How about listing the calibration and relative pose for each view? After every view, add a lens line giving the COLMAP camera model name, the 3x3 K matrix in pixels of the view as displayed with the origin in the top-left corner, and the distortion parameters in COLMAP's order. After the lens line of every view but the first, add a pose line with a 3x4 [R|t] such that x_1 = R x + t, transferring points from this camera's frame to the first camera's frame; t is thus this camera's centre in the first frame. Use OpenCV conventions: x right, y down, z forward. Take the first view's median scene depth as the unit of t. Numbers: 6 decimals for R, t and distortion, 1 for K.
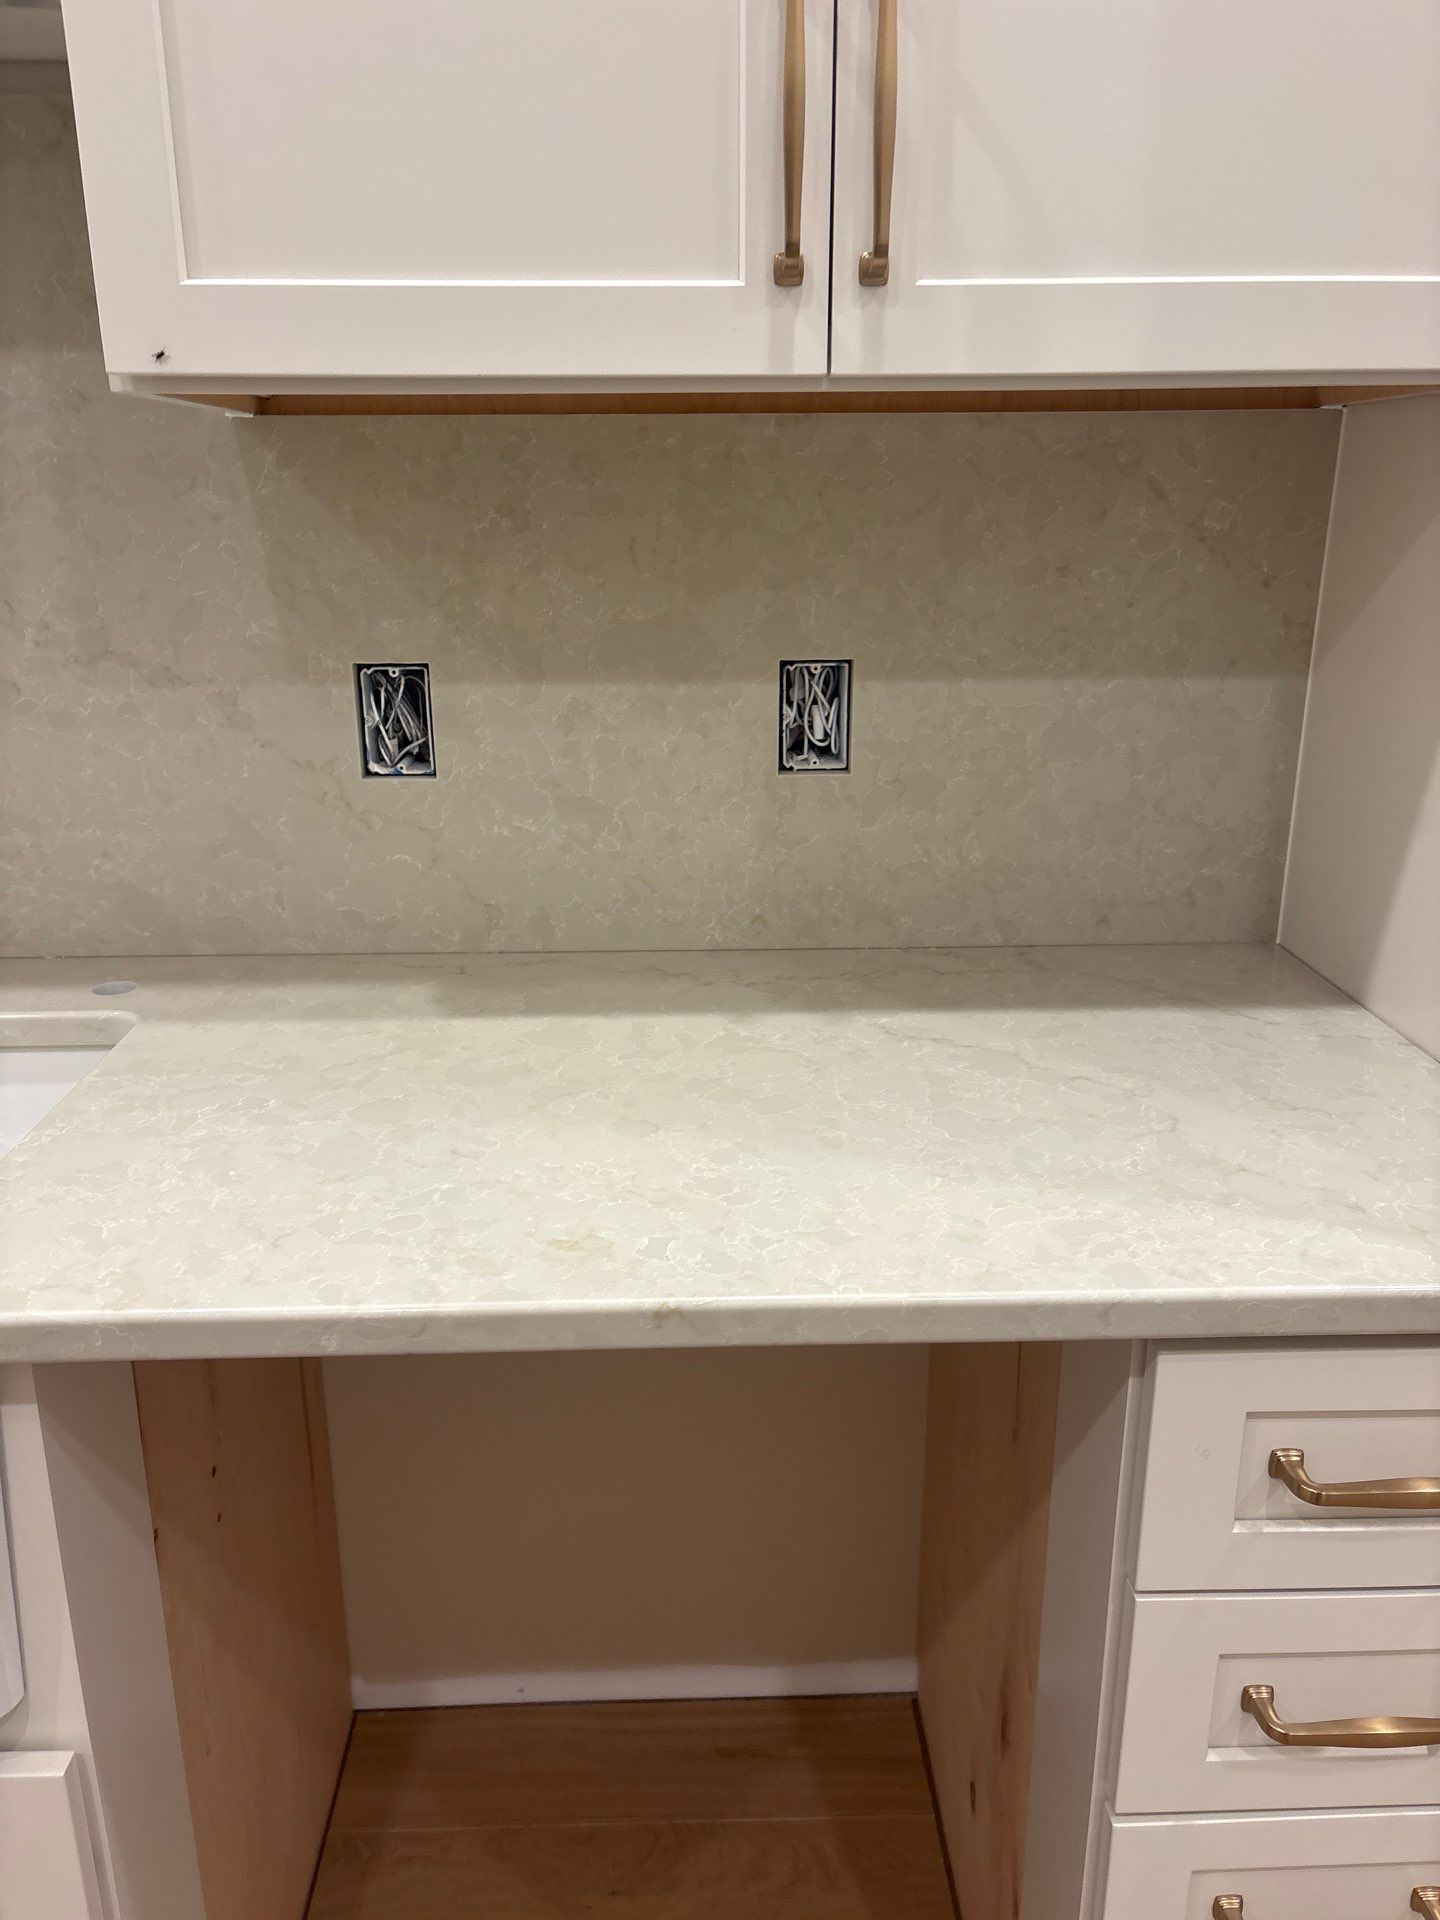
lens RADIAL K [[1451.0, 0, 731.1], [0, 1451.0, 966.6], [0, 0, 1]] dist [0.051555, -0.061740]
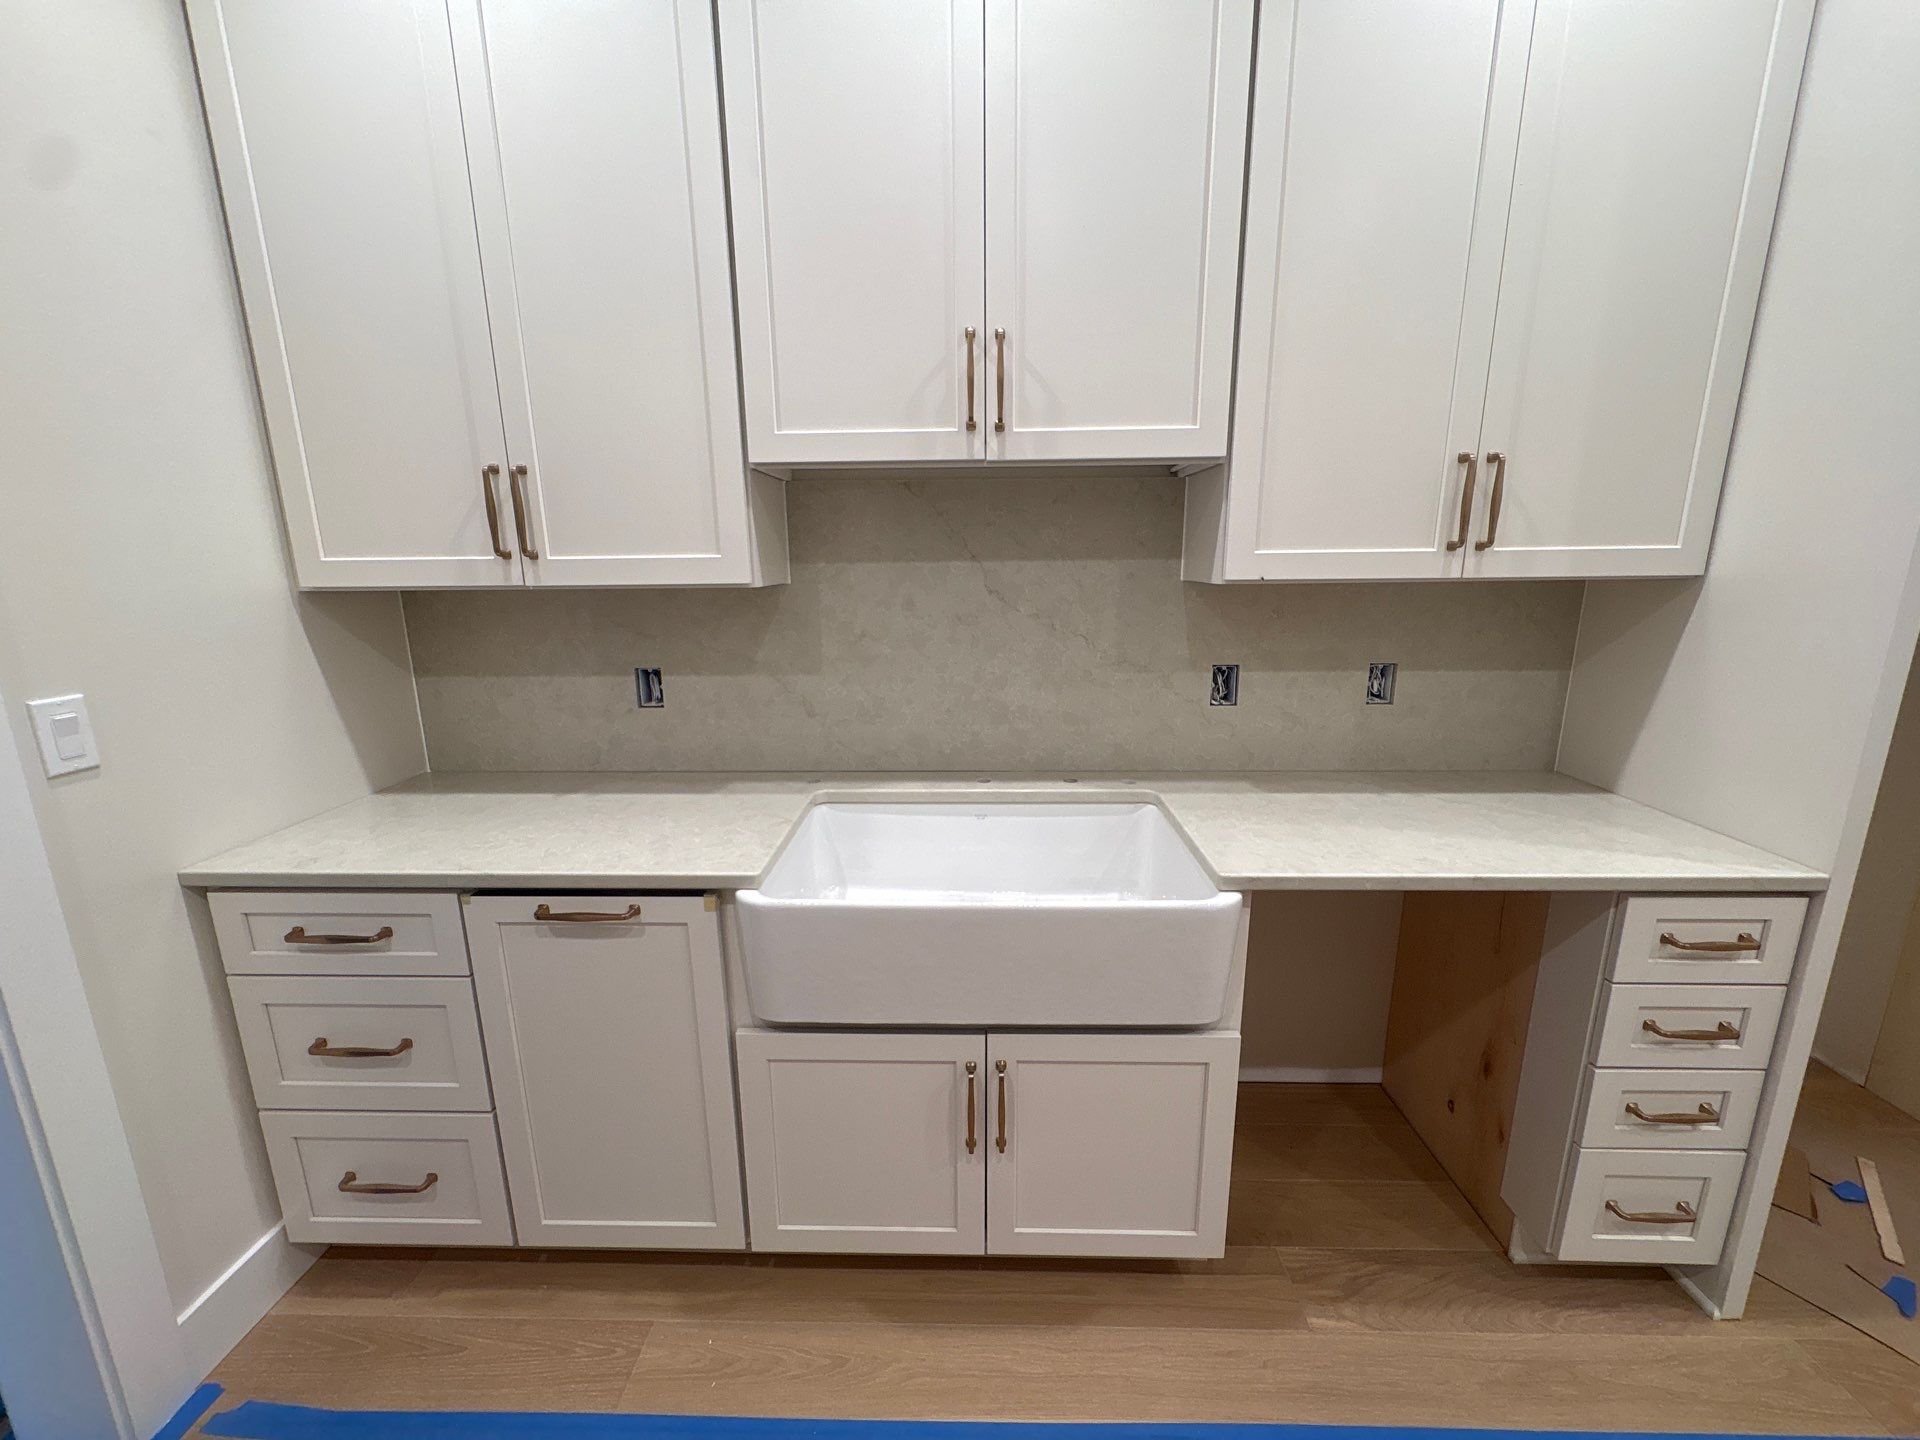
lens RADIAL K [[764.2, 0, 965.2], [0, 764.2, 720.3], [0, 0, 1]] dist [0.000089, 0.000599]
pose [[0.998651, 0.007147, -0.051427, -0.650959], [-0.012117, 0.995212, -0.096990, 0.042553], [0.050488, 0.097482, 0.993956, -0.448595]]
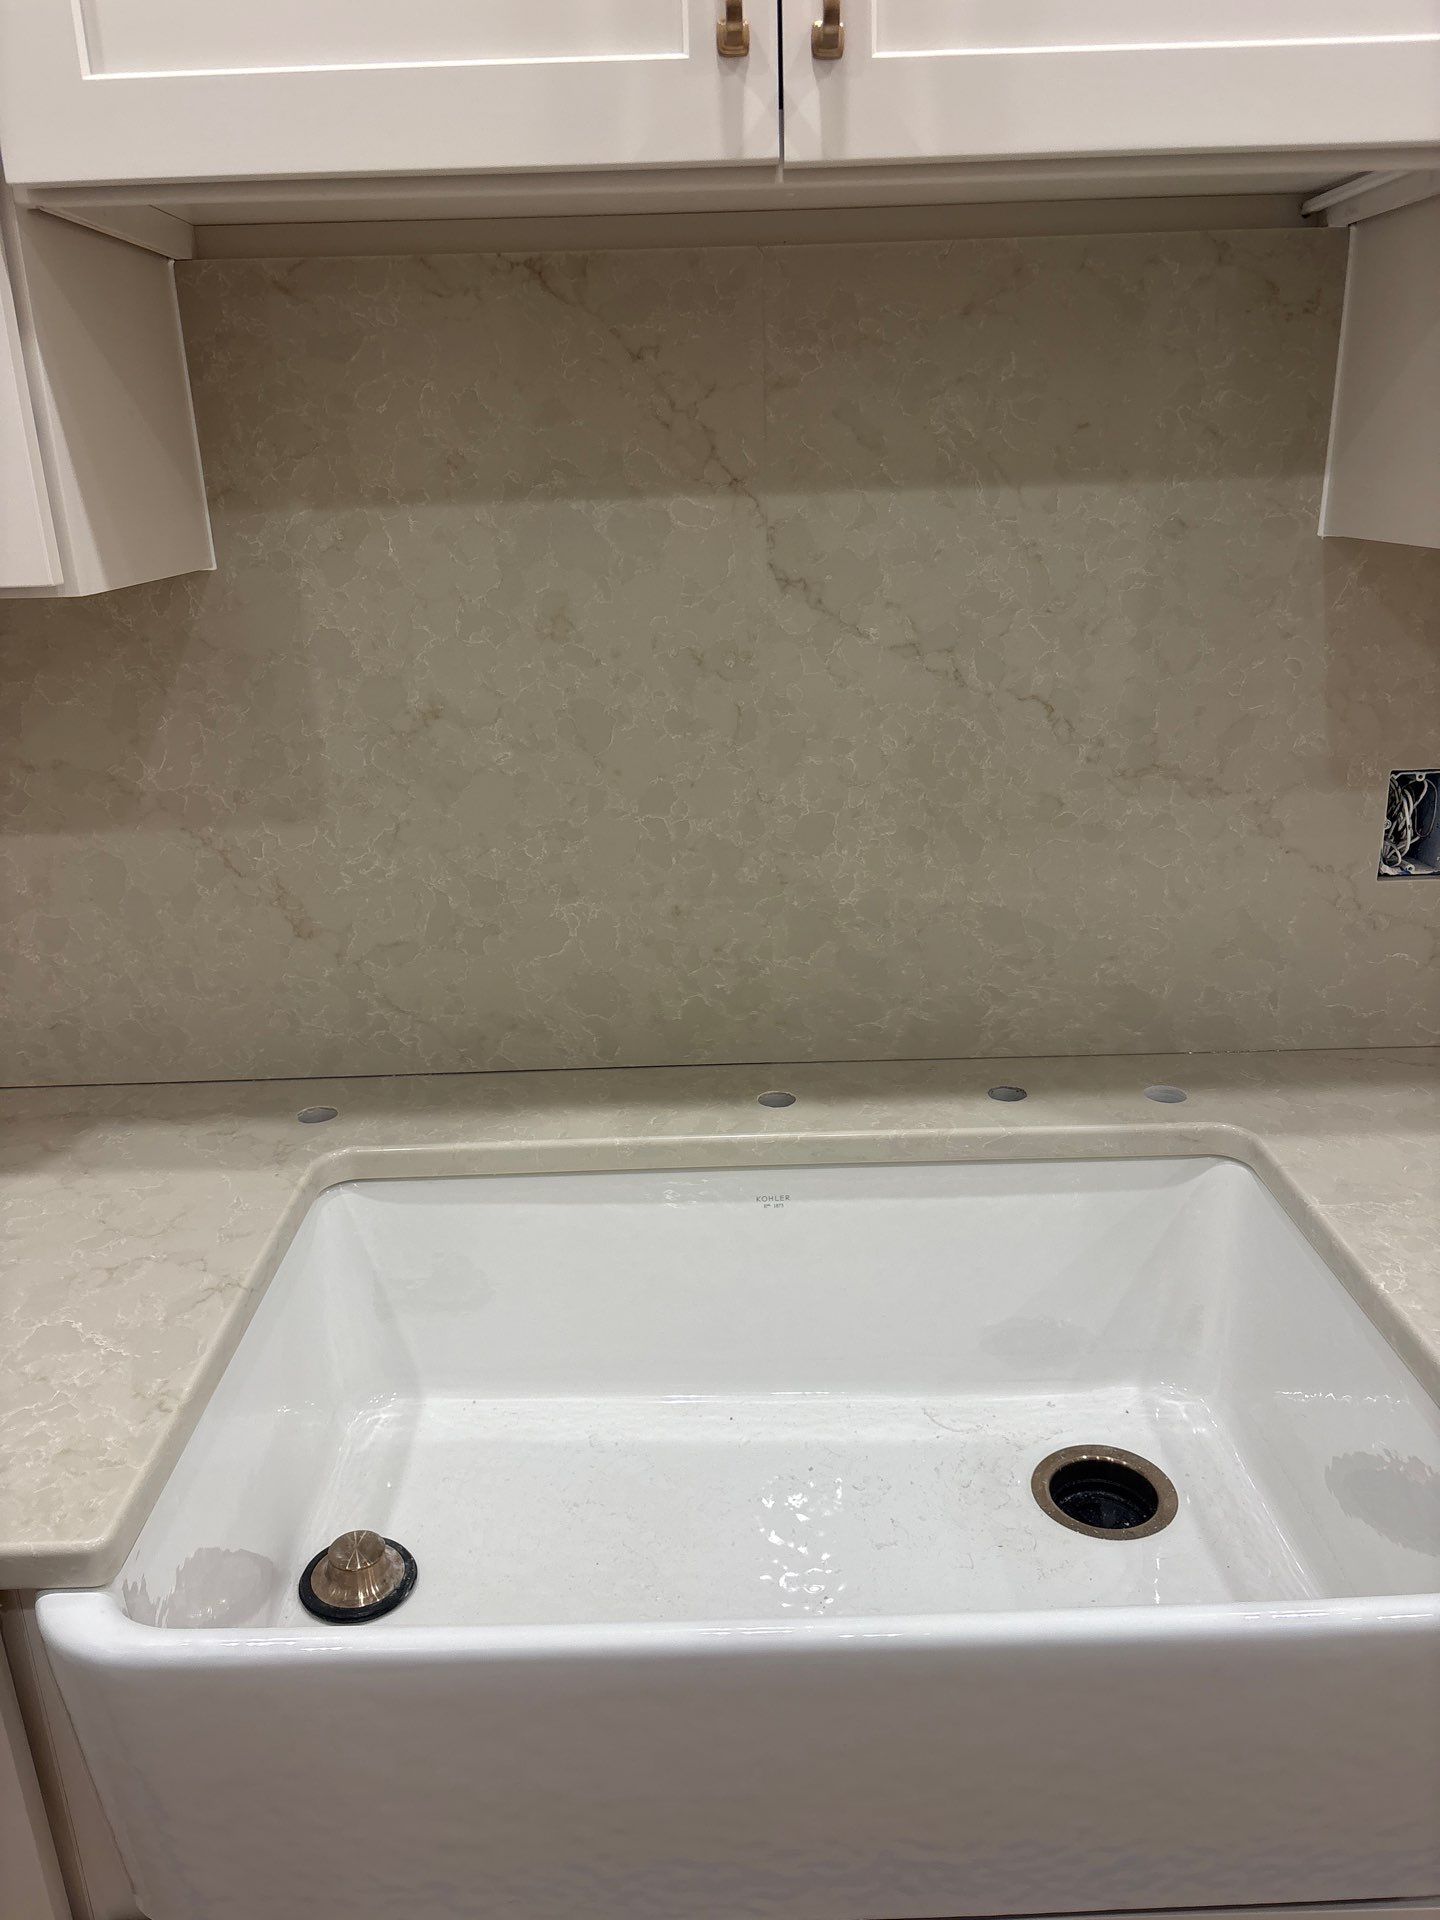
lens RADIAL K [[1451.0, 0, 729.5], [0, 1451.0, 965.1], [0, 0, 1]] dist [0.051555, -0.061740]
pose [[0.999595, -0.015851, -0.023640, -0.696741], [0.016371, 0.999625, 0.021952, -0.102454], [0.023283, -0.022330, 0.999479, -0.028831]]
